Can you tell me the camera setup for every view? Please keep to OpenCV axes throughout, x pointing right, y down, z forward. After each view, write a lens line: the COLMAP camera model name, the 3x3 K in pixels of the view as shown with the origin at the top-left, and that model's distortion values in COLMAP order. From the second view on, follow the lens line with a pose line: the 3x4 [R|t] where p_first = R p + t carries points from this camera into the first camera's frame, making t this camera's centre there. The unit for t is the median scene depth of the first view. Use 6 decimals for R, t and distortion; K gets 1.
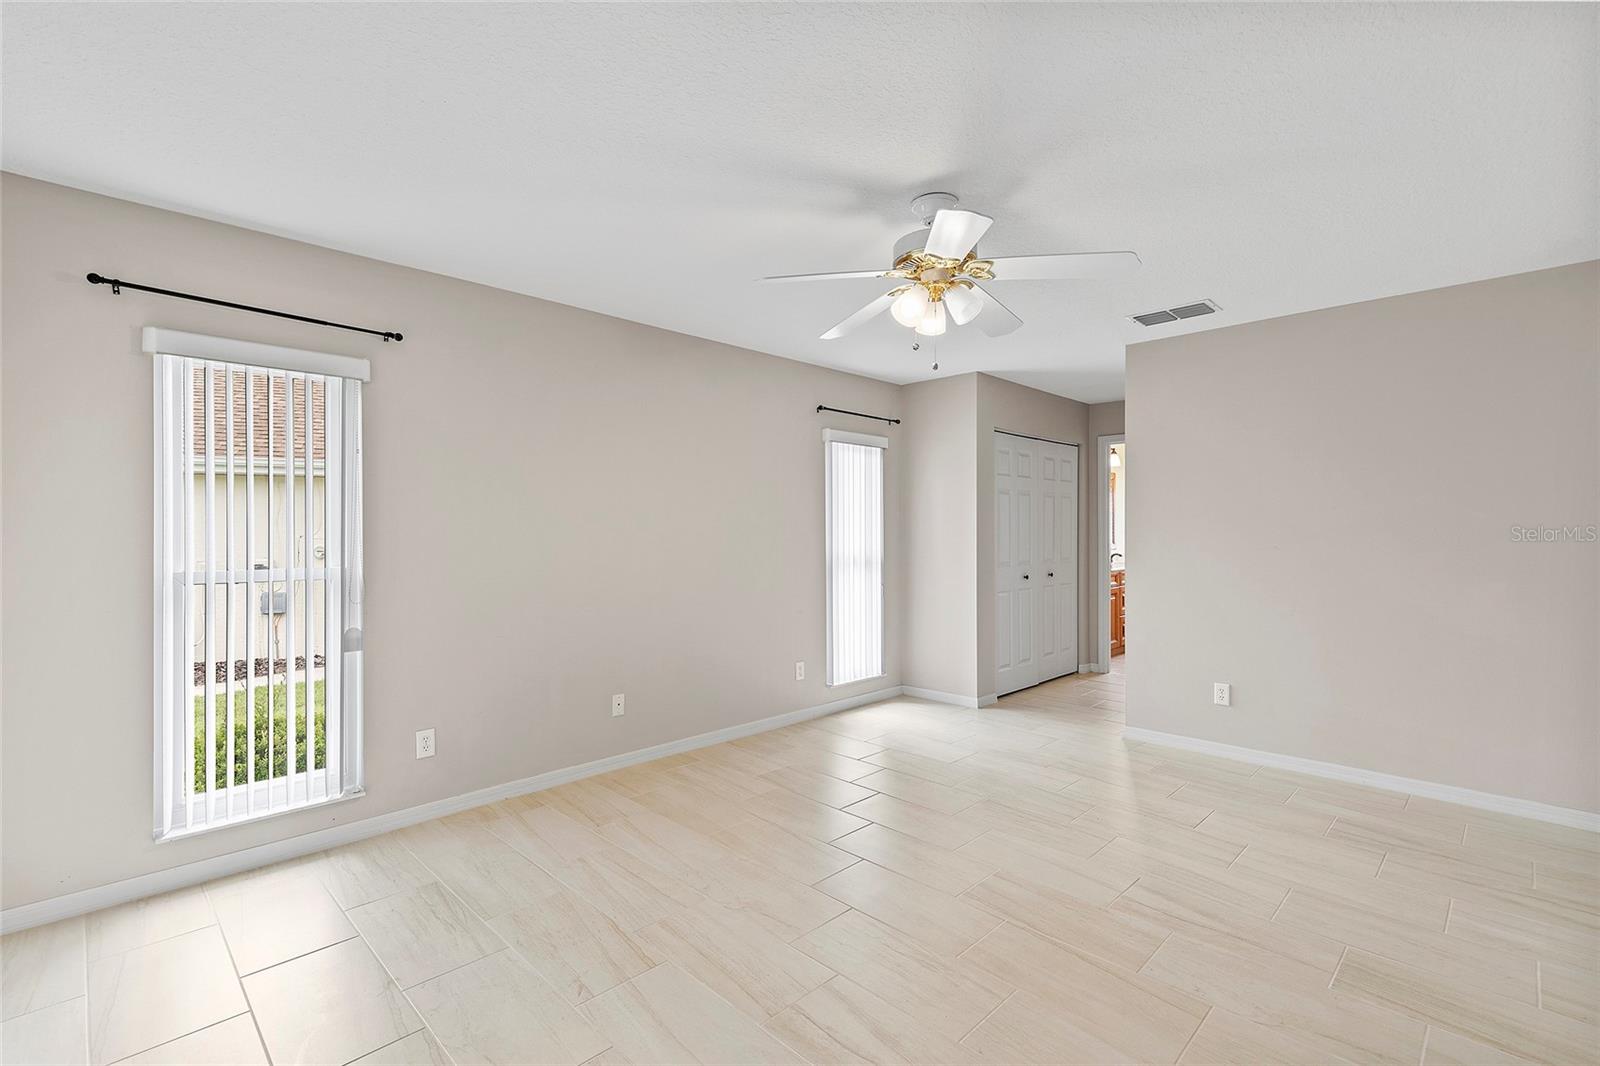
lens RADIAL K [[720.5, 0, 800.3], [0, 720.5, 532.4], [0, 0, 1]] dist [0.008702, 0.000168]
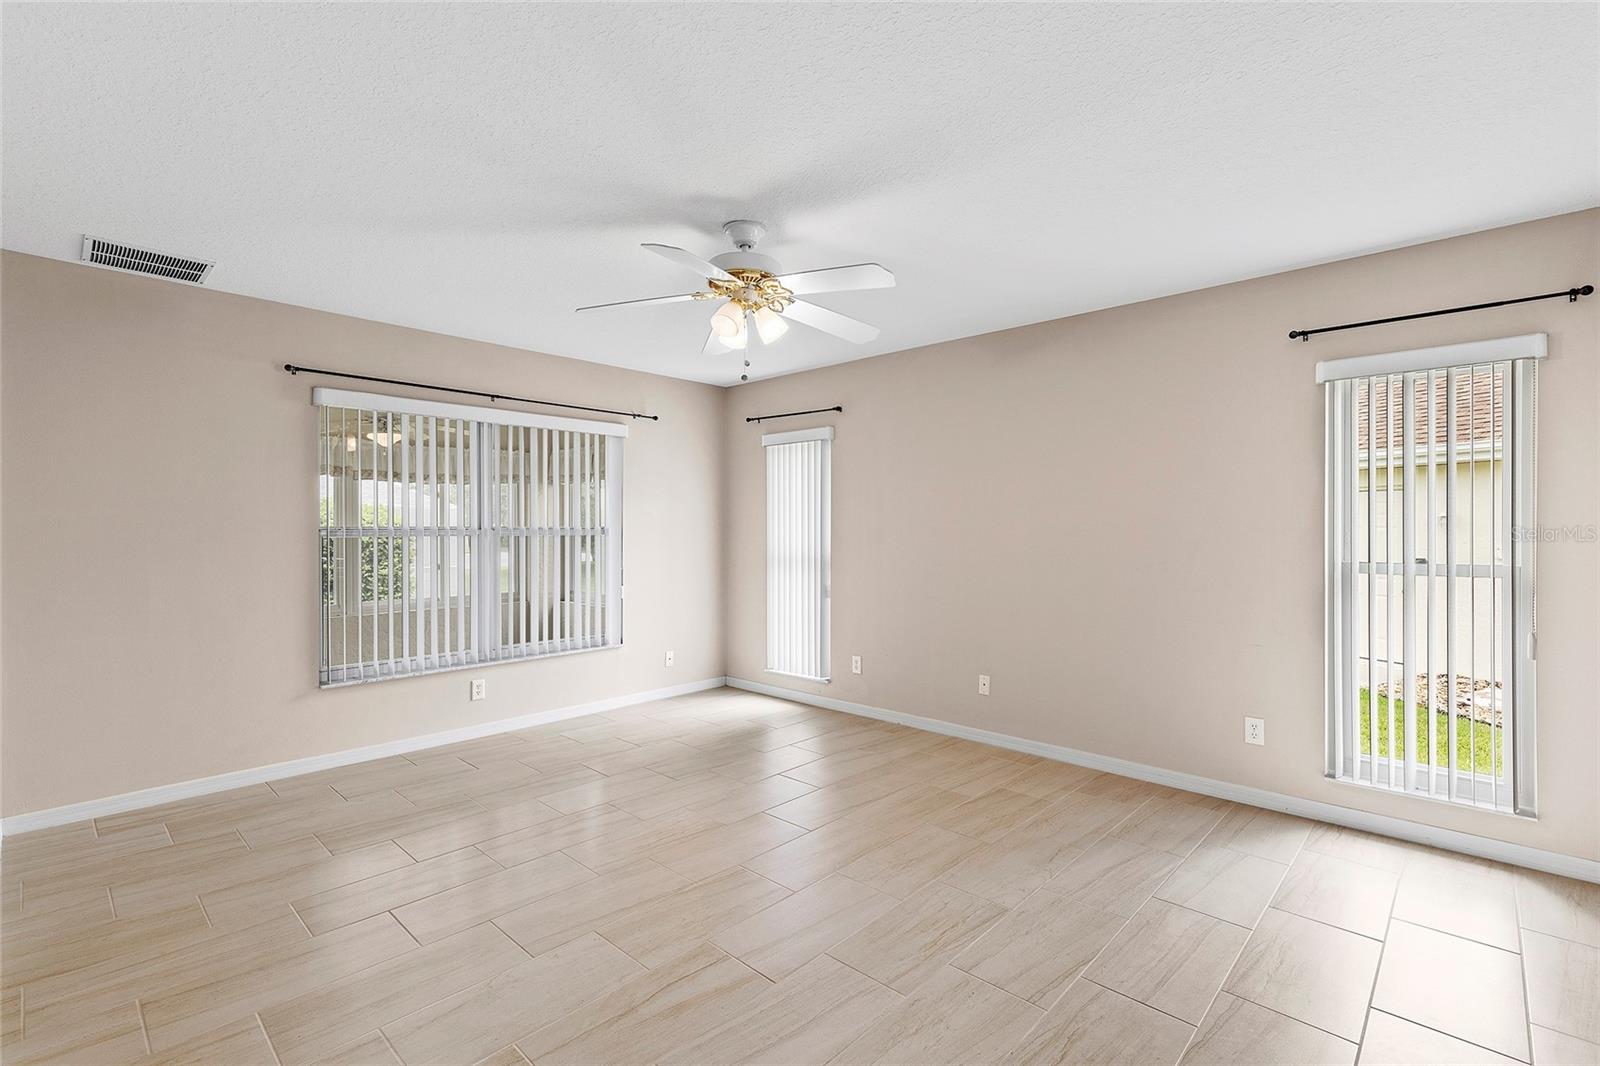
lens RADIAL K [[720.5, 0, 801.3], [0, 720.5, 530.4], [0, 0, 1]] dist [0.008702, 0.000168]
pose [[0.029766, 0.004972, -0.999545, 0.841803], [0.003448, 0.999981, 0.005077, -0.003571], [0.999551, -0.003598, 0.029748, 0.688995]]
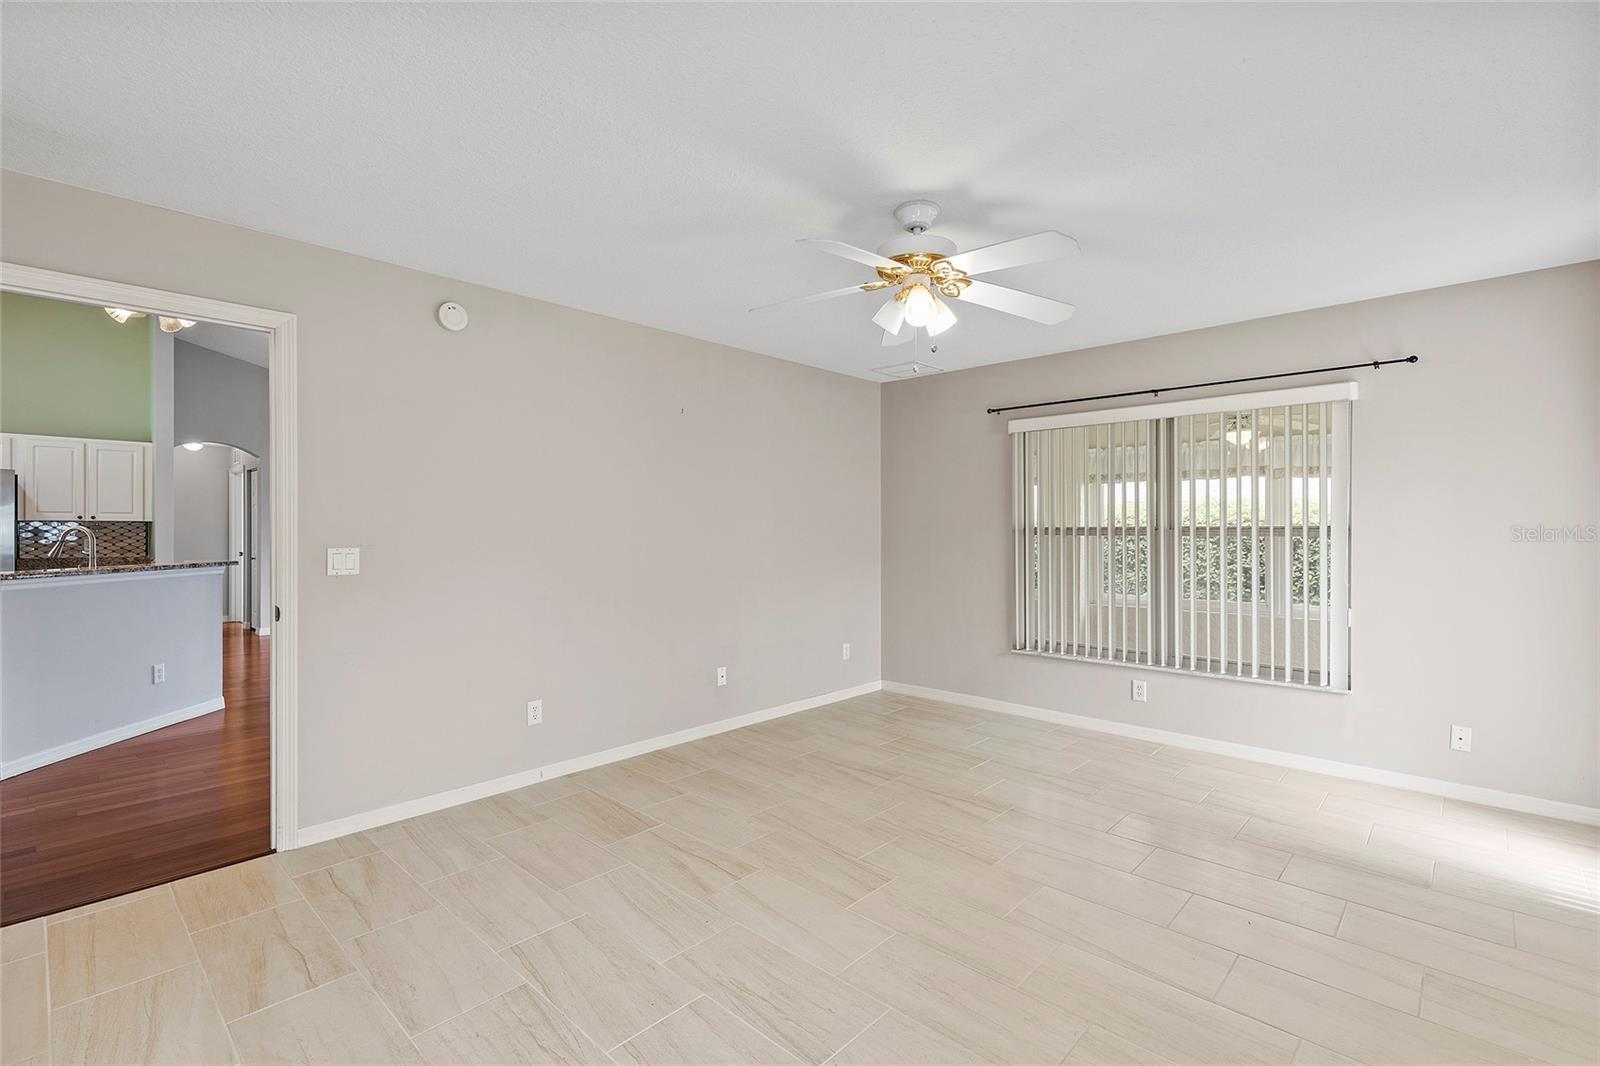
lens RADIAL K [[720.5, 0, 802.4], [0, 720.5, 528.2], [0, 0, 1]] dist [0.008702, 0.000168]
pose [[-0.999317, 0.001579, -0.036909, 0.252110], [0.001652, 0.999997, -0.001946, -0.001370], [0.036906, -0.002005, -0.999317, 1.326656]]
